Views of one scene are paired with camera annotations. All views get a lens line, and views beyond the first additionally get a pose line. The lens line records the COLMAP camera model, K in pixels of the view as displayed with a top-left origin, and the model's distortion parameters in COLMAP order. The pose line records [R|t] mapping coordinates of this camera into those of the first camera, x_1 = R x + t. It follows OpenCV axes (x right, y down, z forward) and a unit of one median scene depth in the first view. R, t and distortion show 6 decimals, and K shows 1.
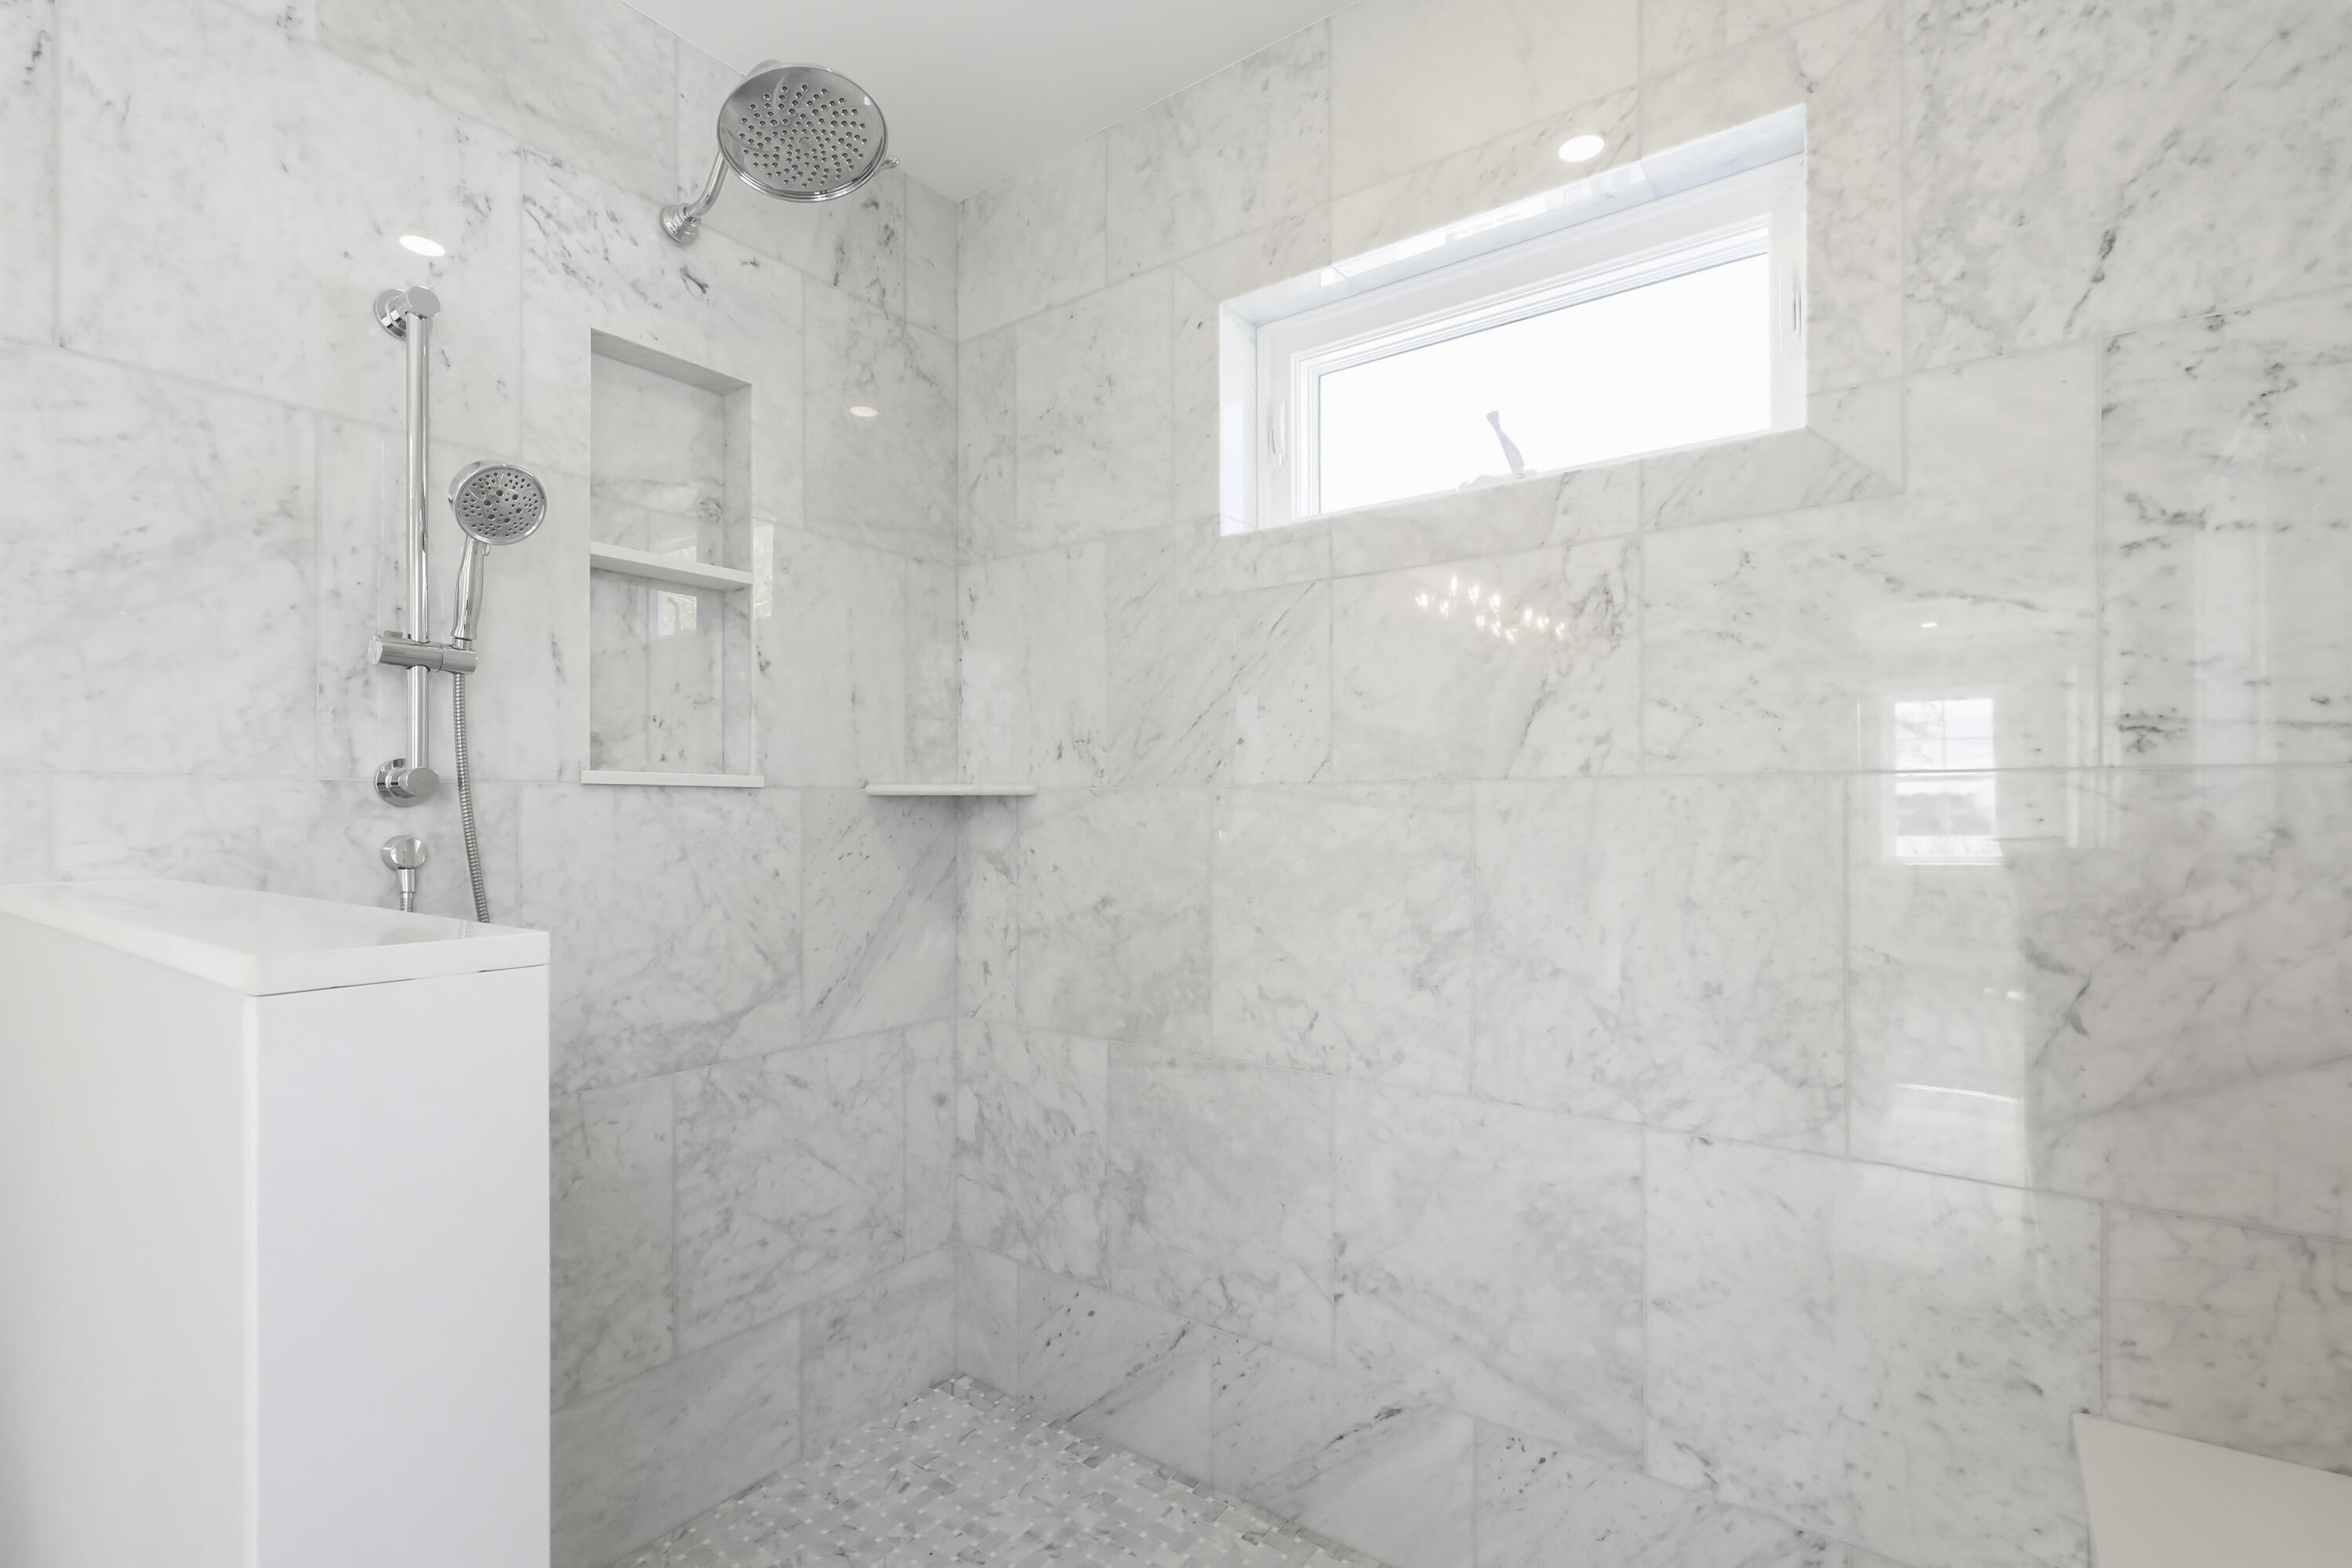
lens RADIAL K [[1059.1, 0, 1181.6], [0, 1059.1, 794.8], [0, 0, 1]] dist [-0.000668, 0.001180]
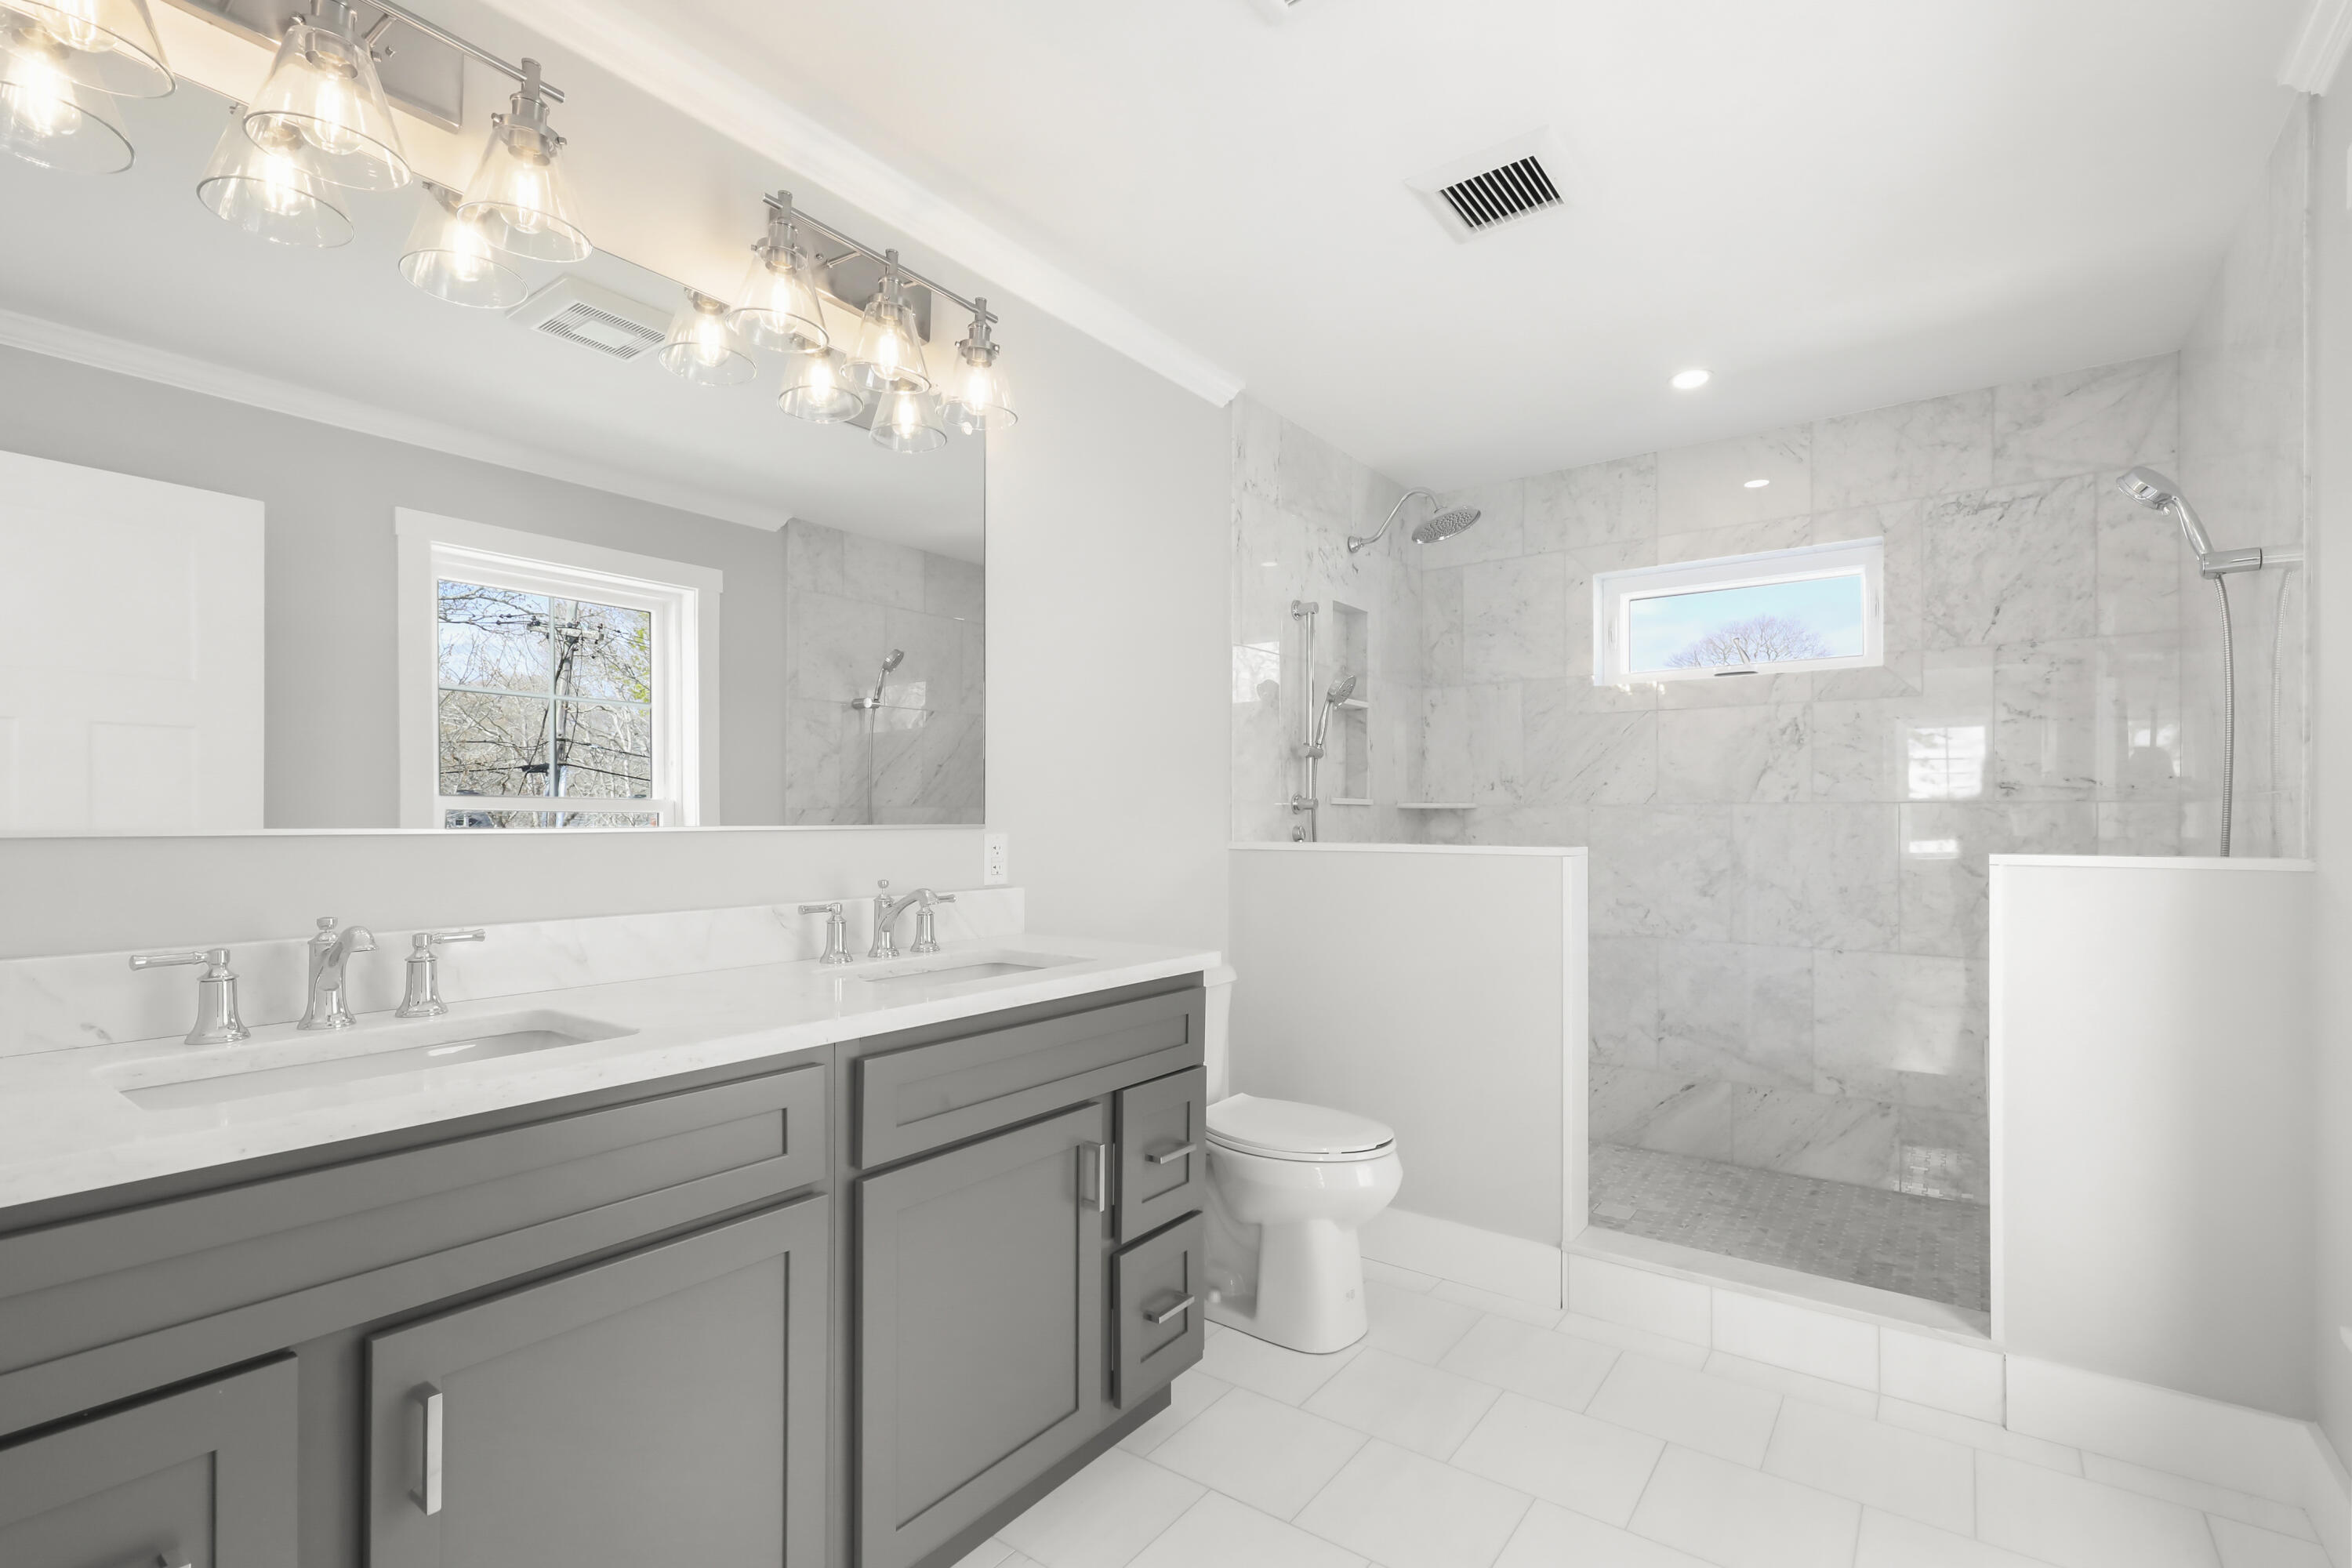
lens RADIAL K [[1059.1, 0, 1182.7], [0, 1059.1, 800.3], [0, 0, 1]] dist [-0.000668, 0.001180]
pose [[0.999977, 0.000492, 0.006752, -0.974711], [-0.000507, 0.999997, 0.002261, -0.026826], [-0.006751, -0.002264, 0.999975, -1.345175]]
